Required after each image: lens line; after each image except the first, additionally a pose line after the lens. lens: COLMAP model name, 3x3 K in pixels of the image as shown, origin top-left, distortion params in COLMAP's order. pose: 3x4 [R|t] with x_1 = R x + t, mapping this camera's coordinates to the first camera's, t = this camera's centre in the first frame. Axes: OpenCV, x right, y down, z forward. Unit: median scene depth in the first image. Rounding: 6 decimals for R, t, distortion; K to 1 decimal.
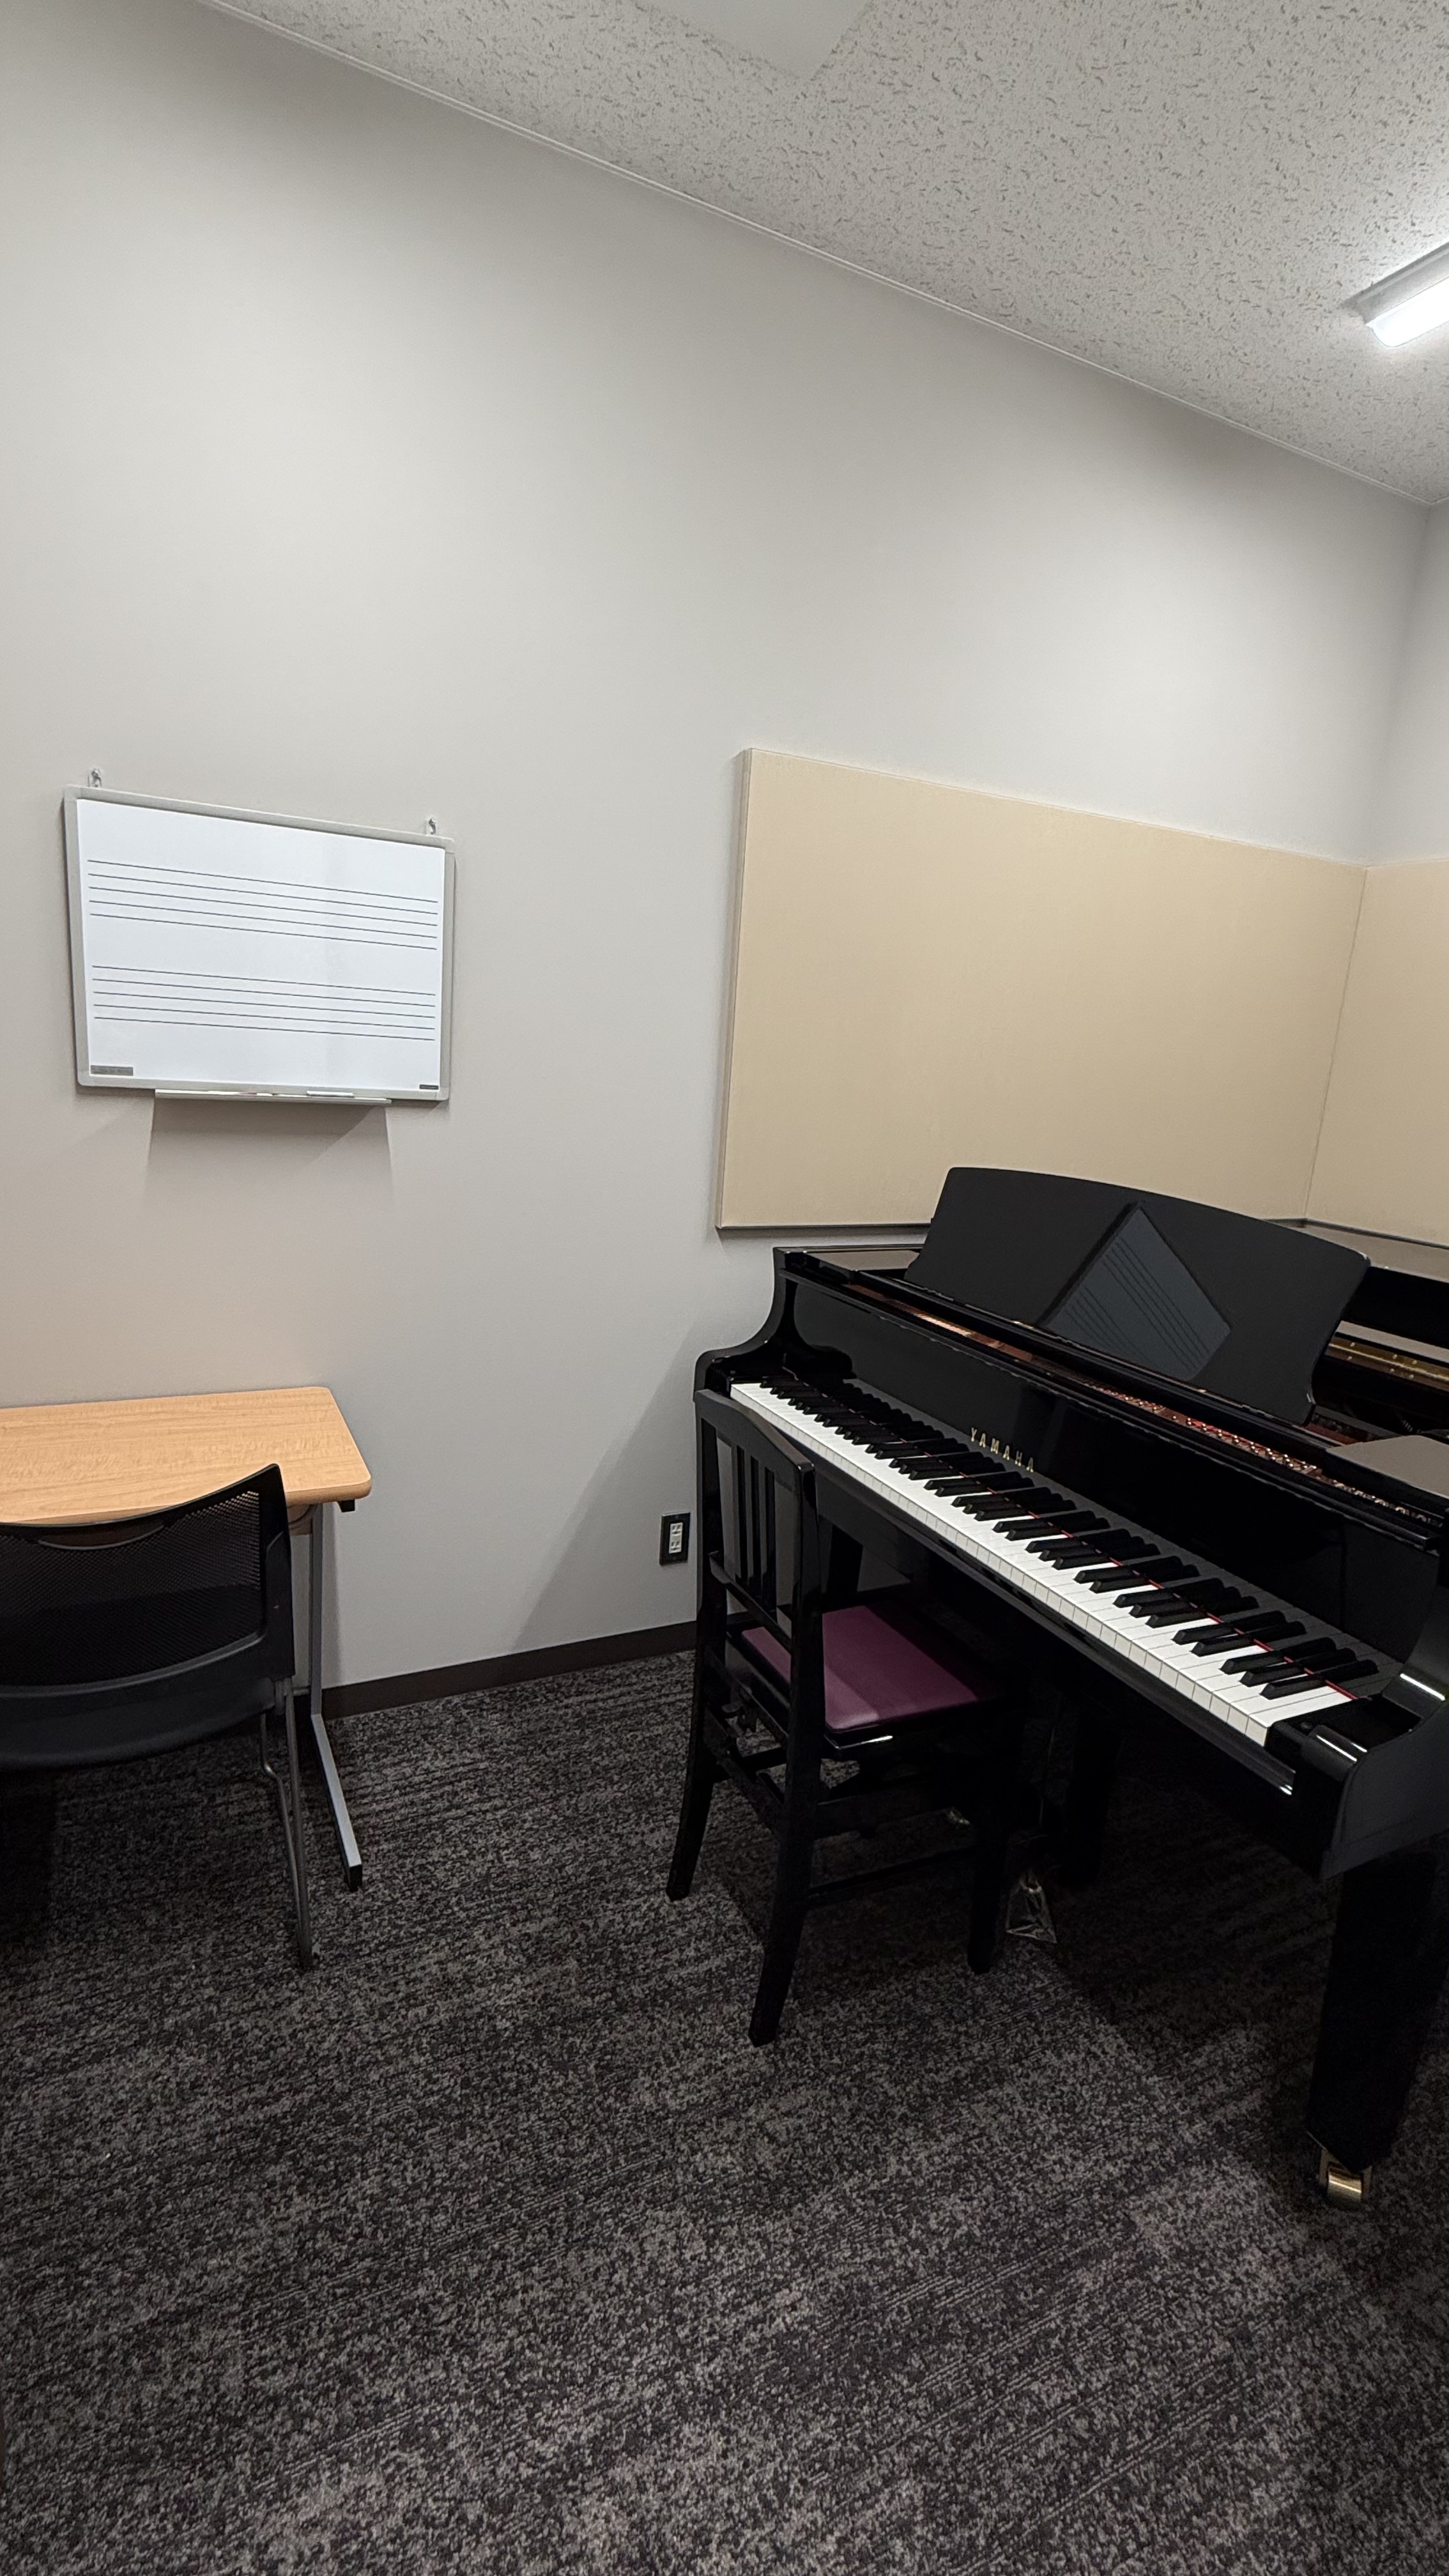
lens RADIAL K [[1156.2, 0, 726.6], [0, 1156.2, 1300.1], [0, 0, 1]] dist [0.012059, 0.002314]
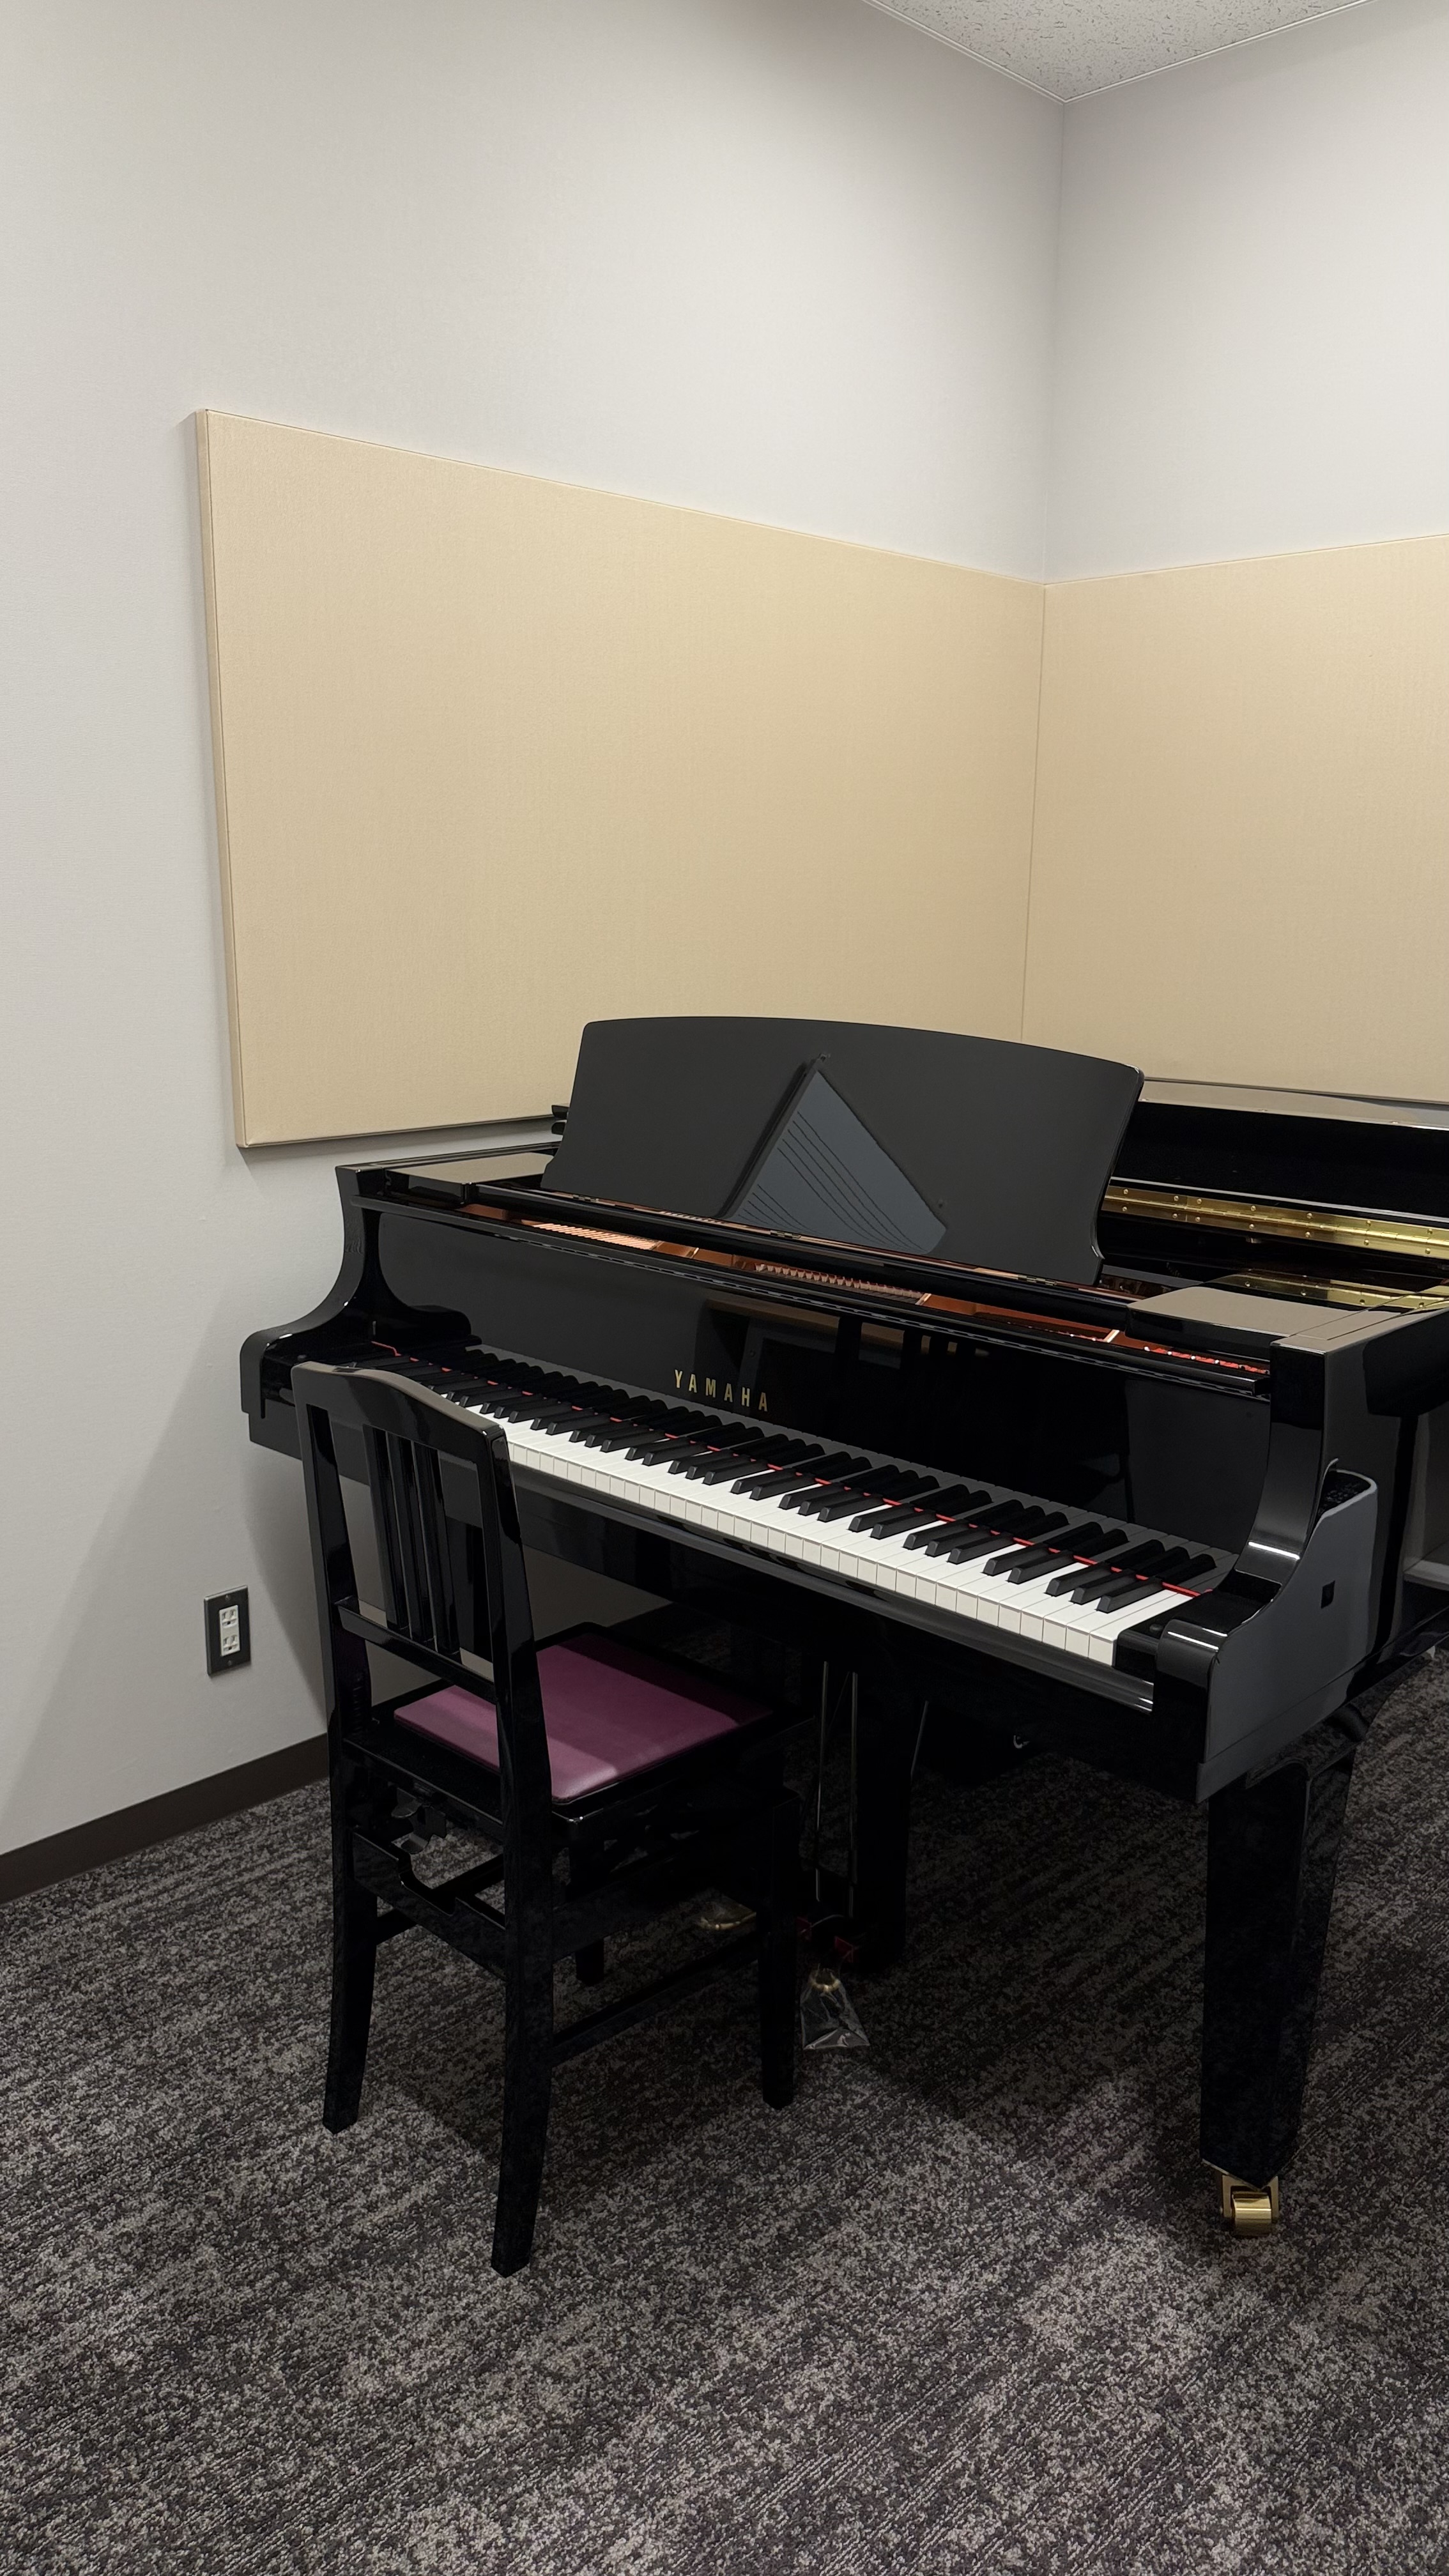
lens RADIAL K [[1839.1, 0, 714.4], [0, 1839.1, 1293.5], [0, 0, 1]] dist [0.055750, -0.022144]
pose [[0.945152, -0.127688, 0.300639, -0.115884], [0.126808, 0.991672, 0.022523, 0.044816], [-0.301011, 0.016836, 0.953472, -0.116506]]
